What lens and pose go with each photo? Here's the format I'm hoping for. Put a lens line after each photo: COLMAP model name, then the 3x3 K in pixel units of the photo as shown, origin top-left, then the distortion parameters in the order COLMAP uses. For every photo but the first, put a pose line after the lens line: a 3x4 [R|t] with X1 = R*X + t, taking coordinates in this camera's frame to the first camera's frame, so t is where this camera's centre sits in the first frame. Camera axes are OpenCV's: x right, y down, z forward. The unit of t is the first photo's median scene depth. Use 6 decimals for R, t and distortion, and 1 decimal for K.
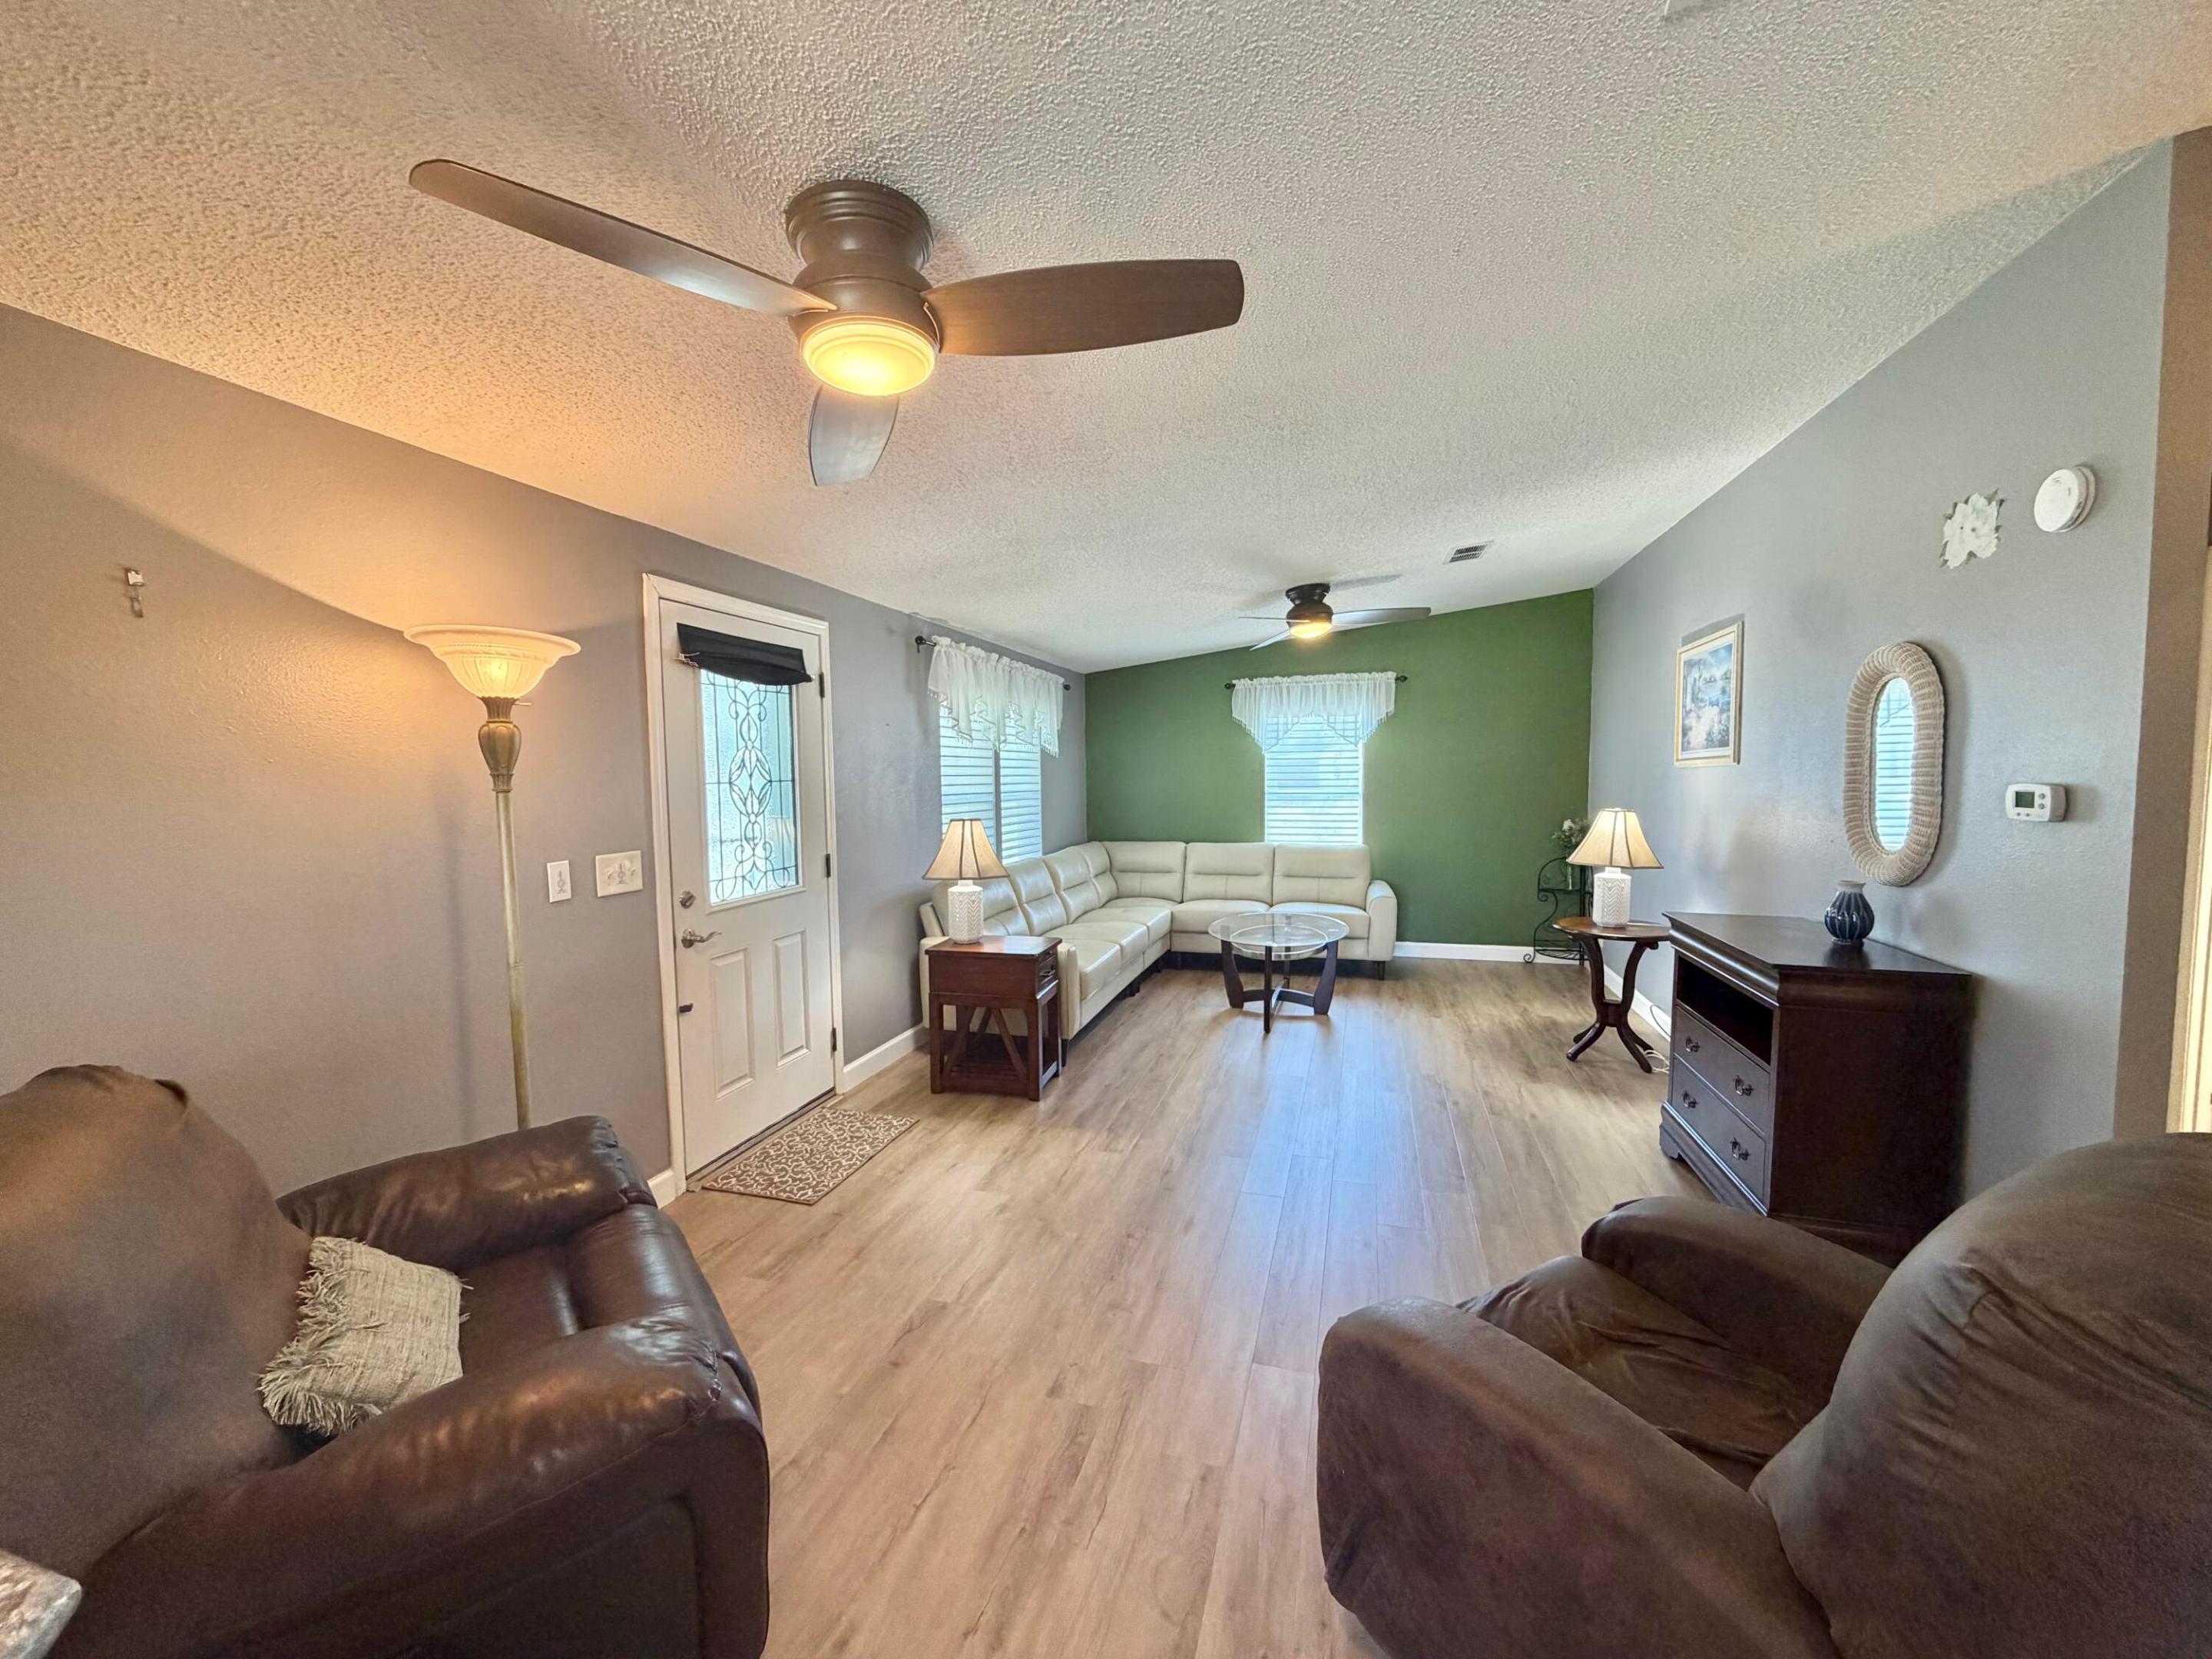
lens RADIAL K [[881.3, 0, 1091.4], [0, 881.3, 832.1], [0, 0, 1]] dist [-0.000159, 0.000483]
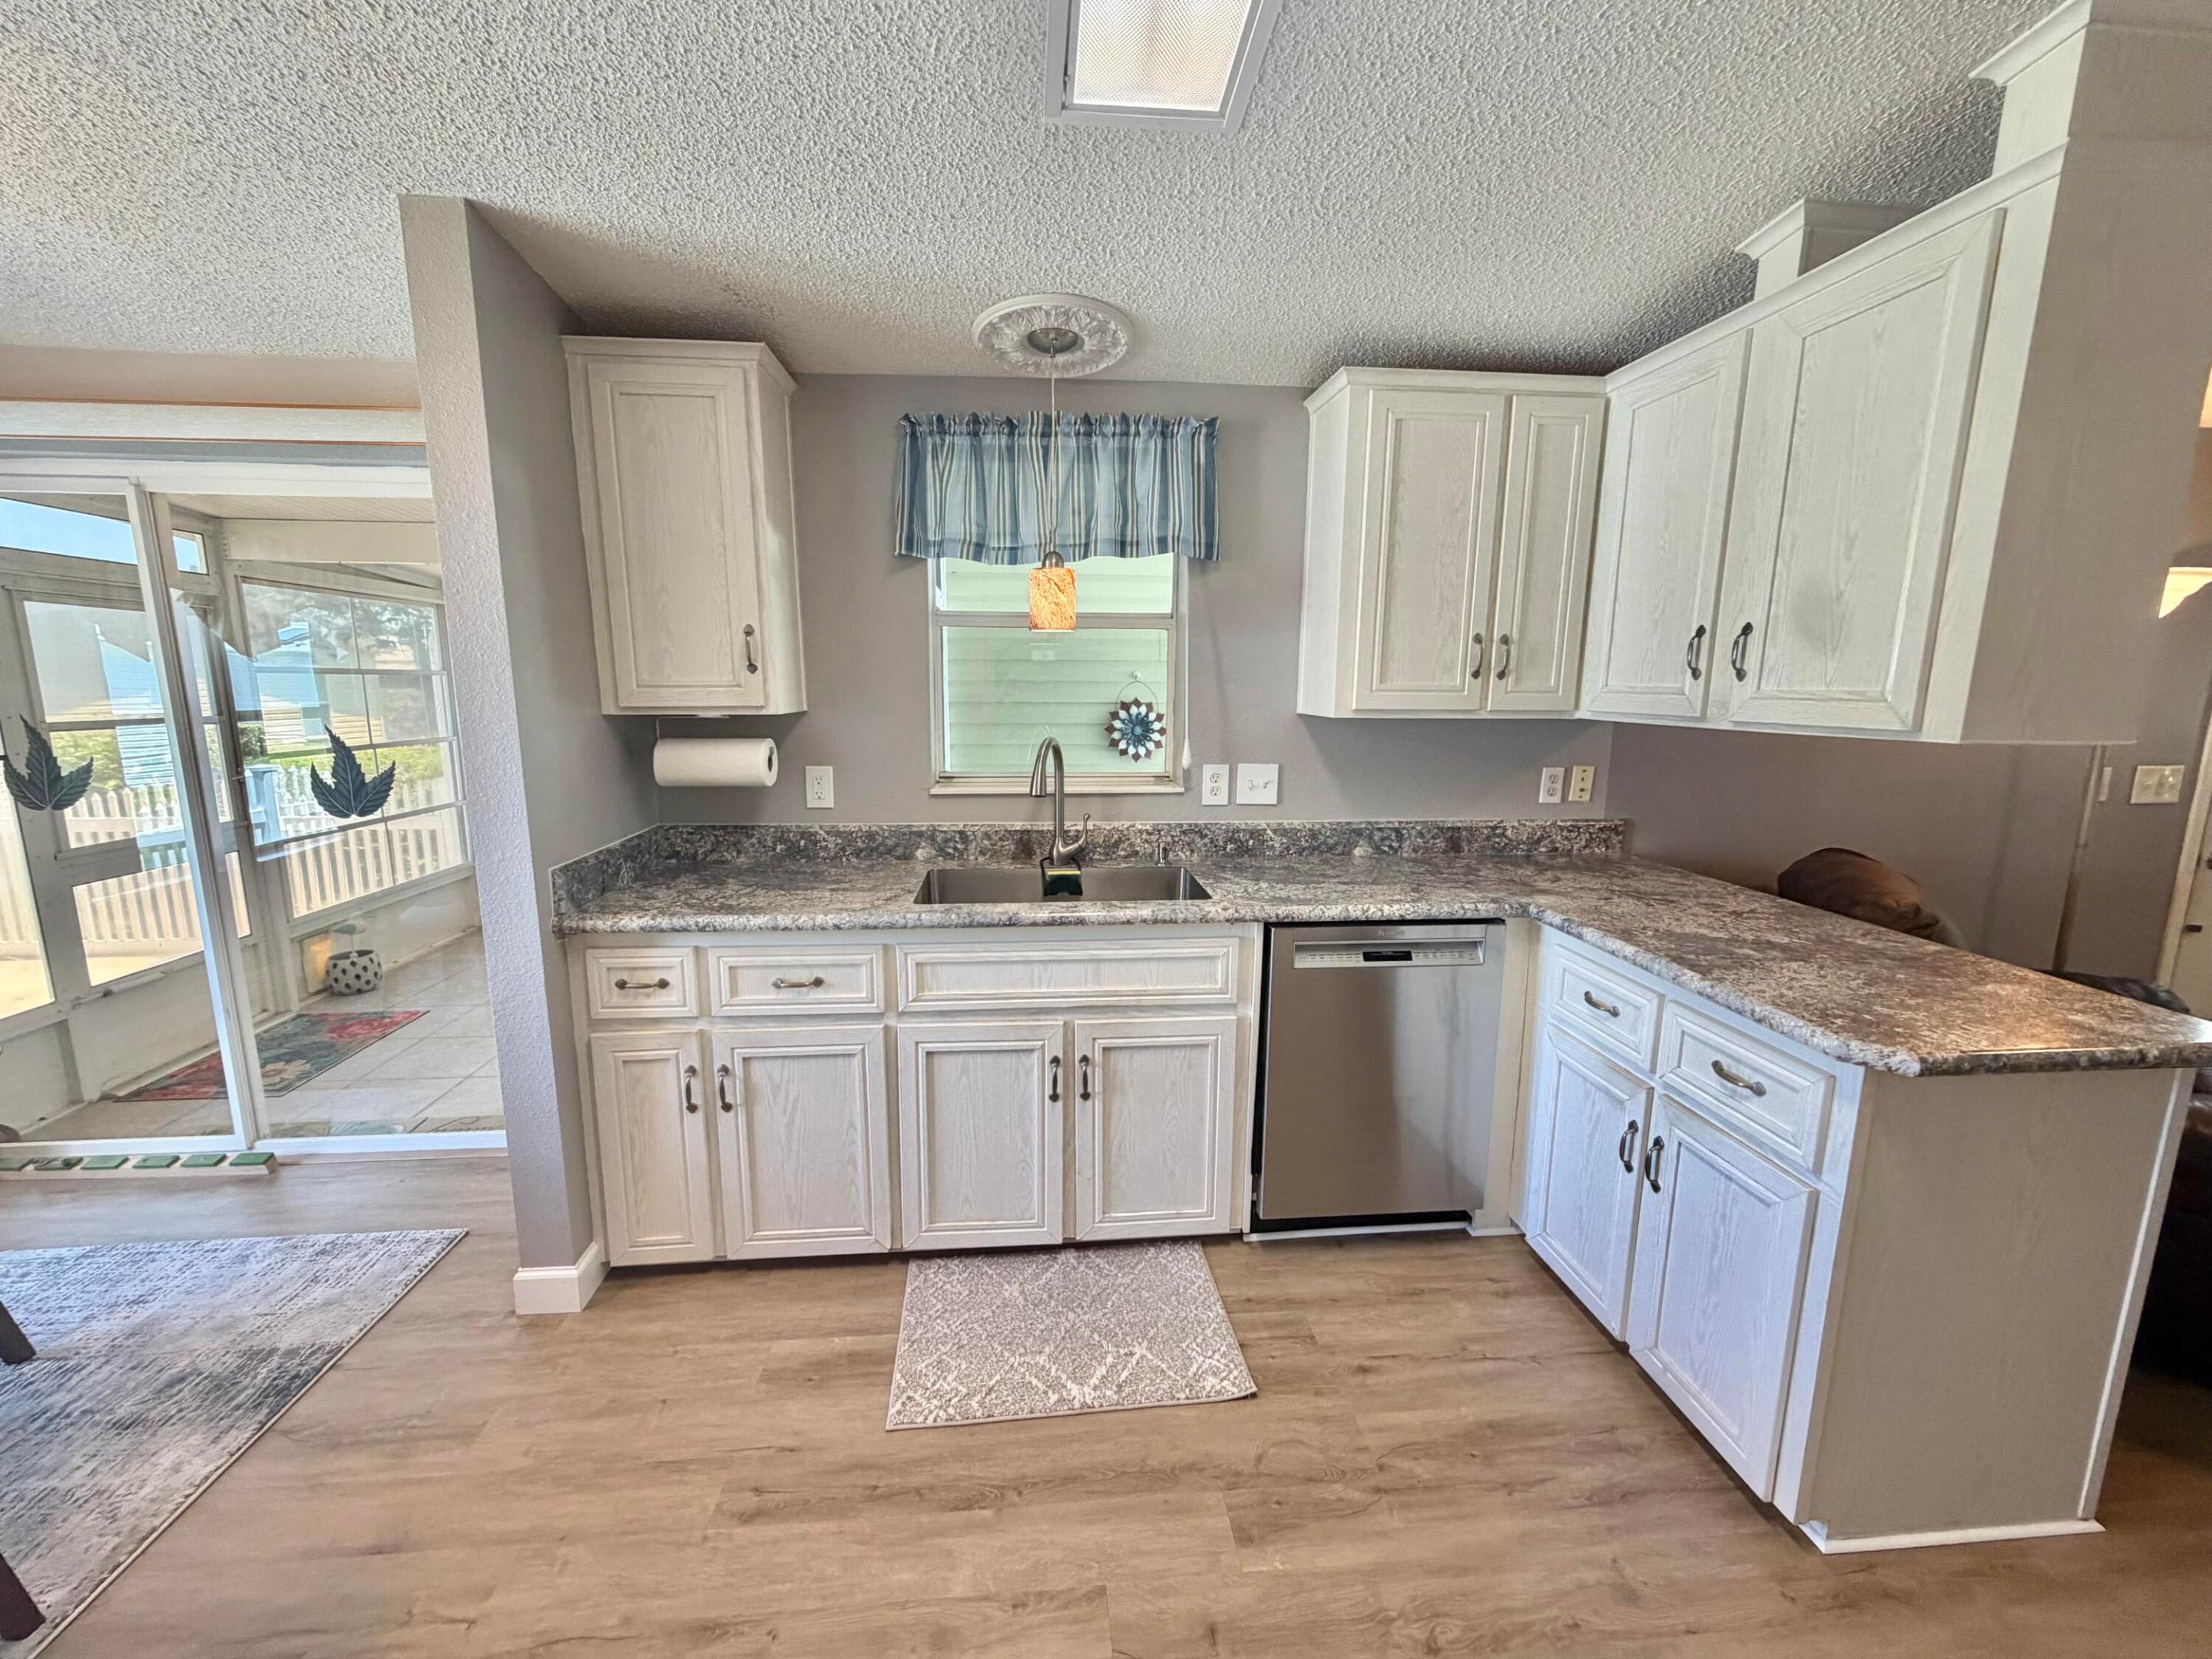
lens RADIAL K [[881.3, 0, 1102.9], [0, 881.3, 833.3], [0, 0, 1]] dist [-0.000159, 0.000483]
pose [[0.382641, 0.173633, -0.907435, -0.040596], [-0.075391, 0.984774, 0.156641, 0.027675], [0.920816, 0.008475, 0.389905, -0.473704]]
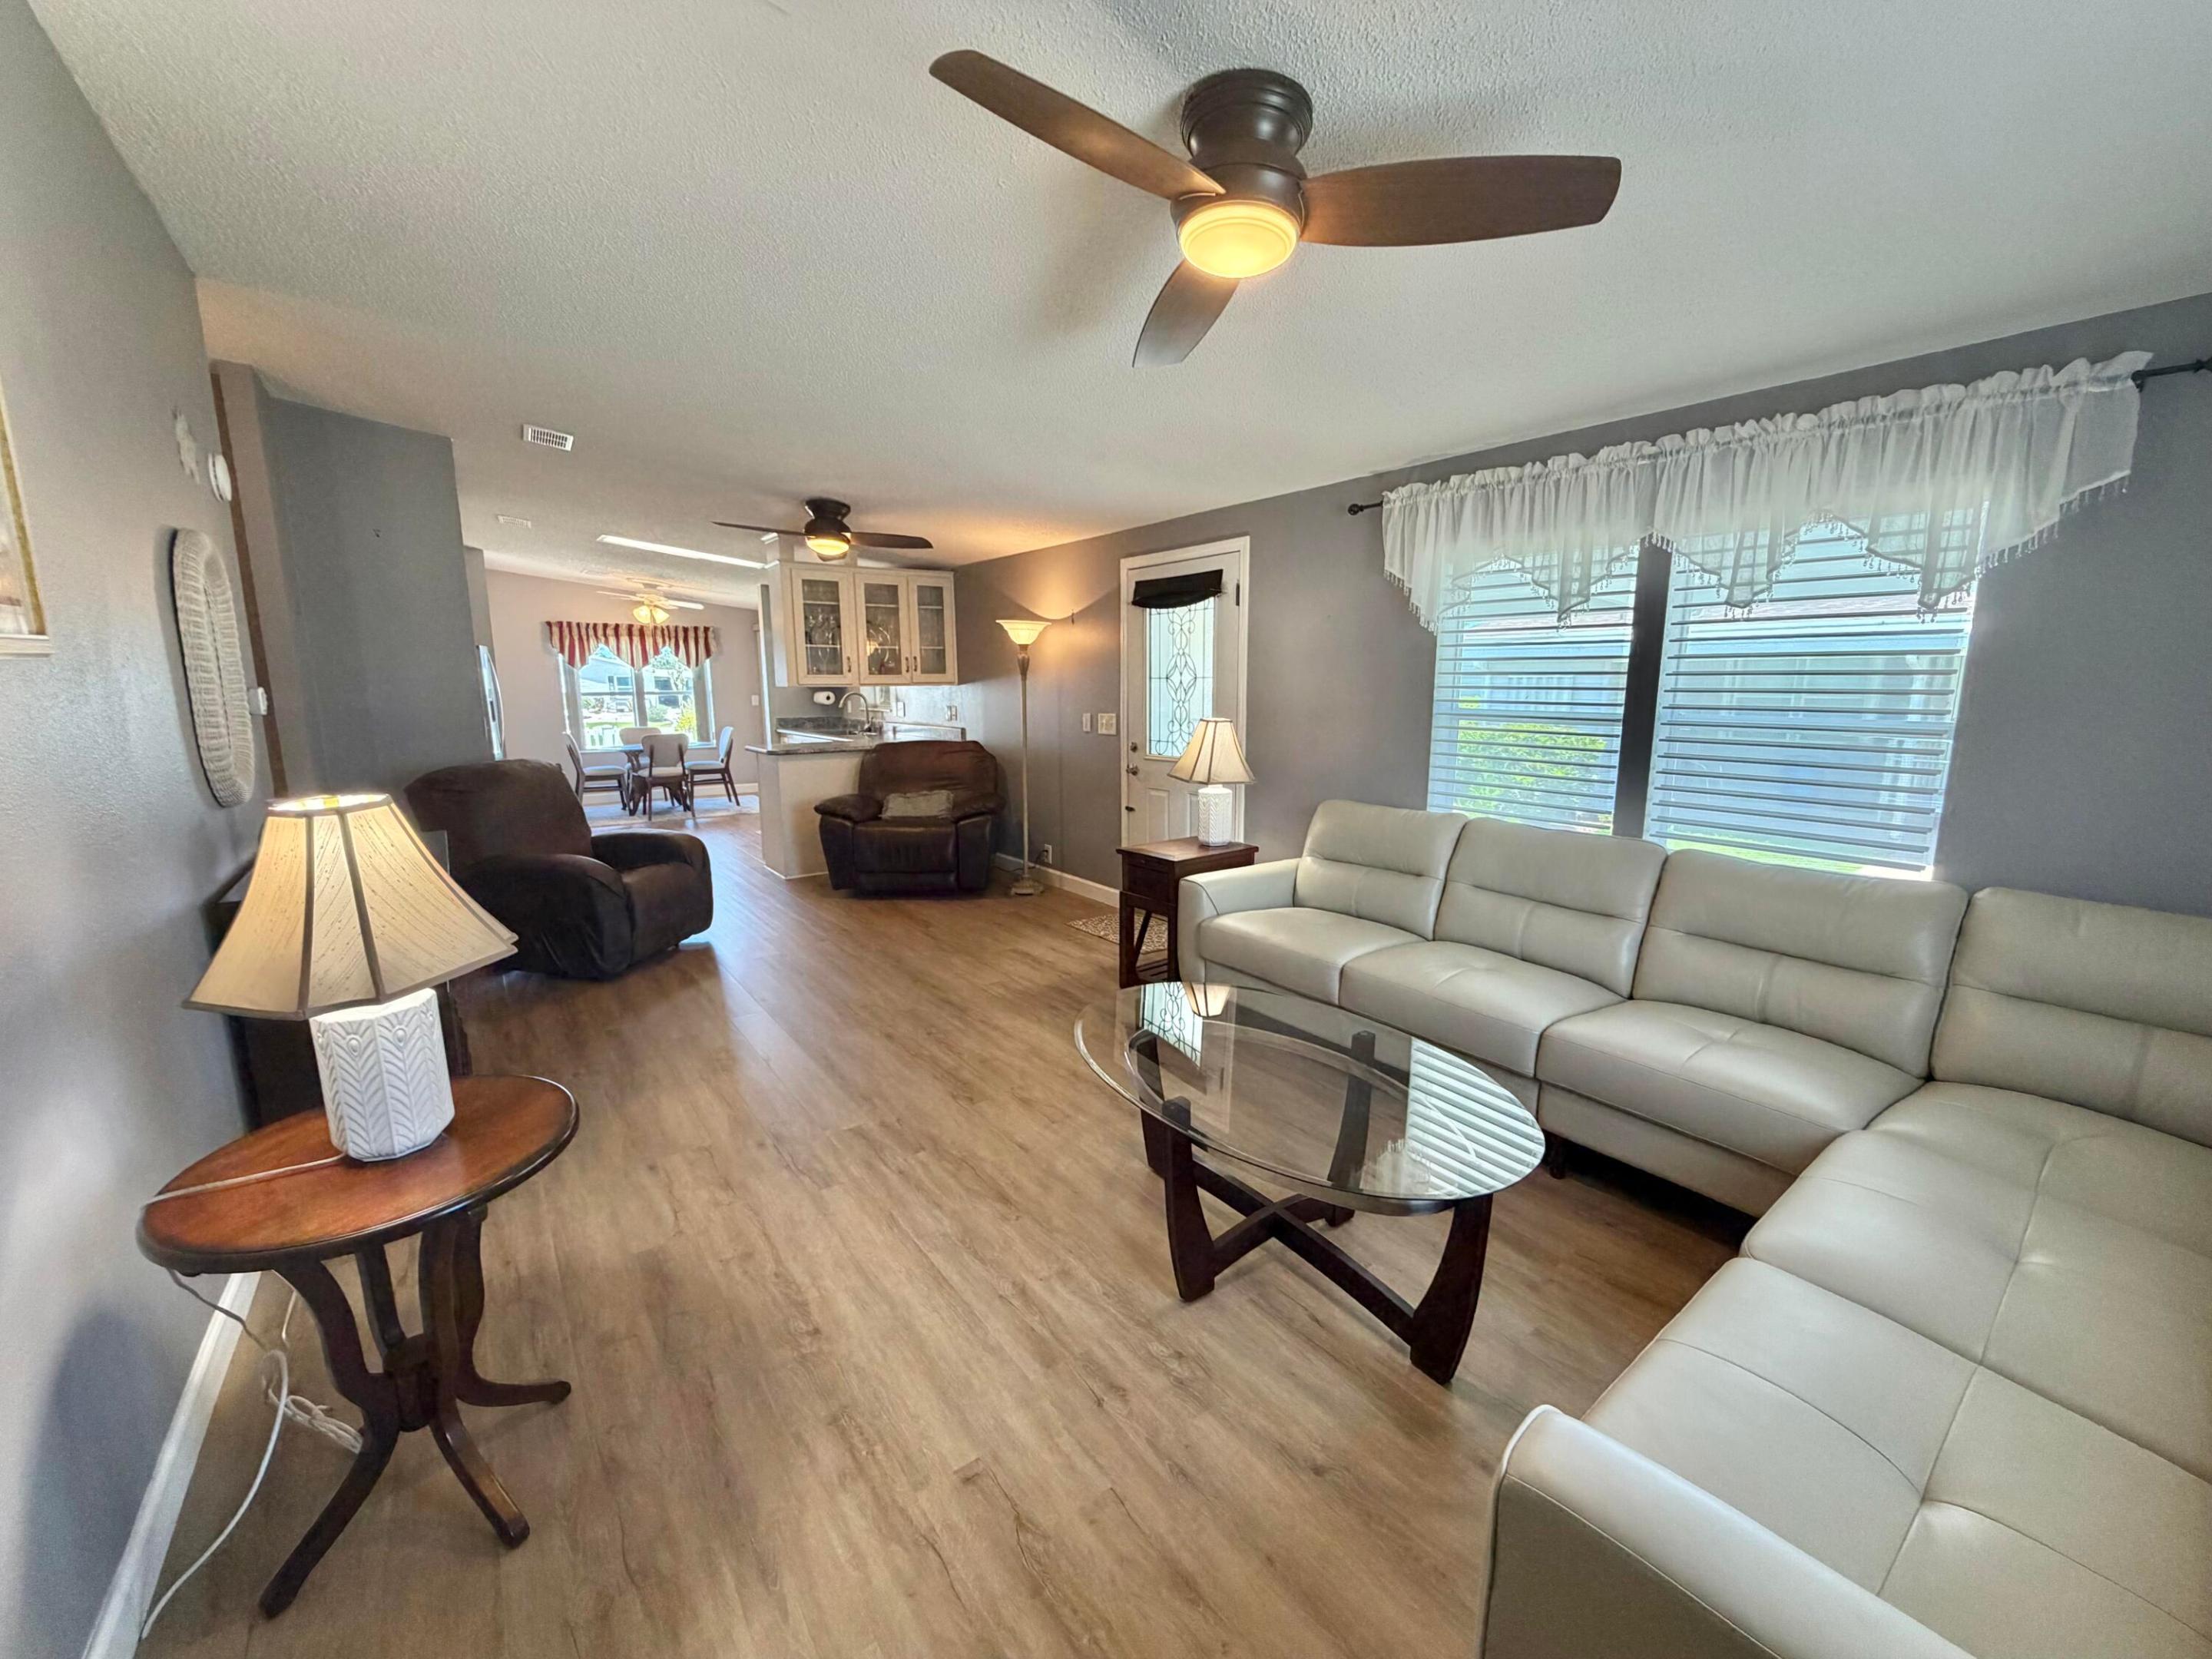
lens RADIAL K [[881.3, 0, 1101.1], [0, 881.3, 831.6], [0, 0, 1]] dist [-0.000159, 0.000483]
pose [[-0.594264, 0.150058, -0.790147, 0.863117], [-0.045327, 0.974630, 0.219184, -0.121817], [0.802991, 0.166069, -0.572386, 1.765447]]
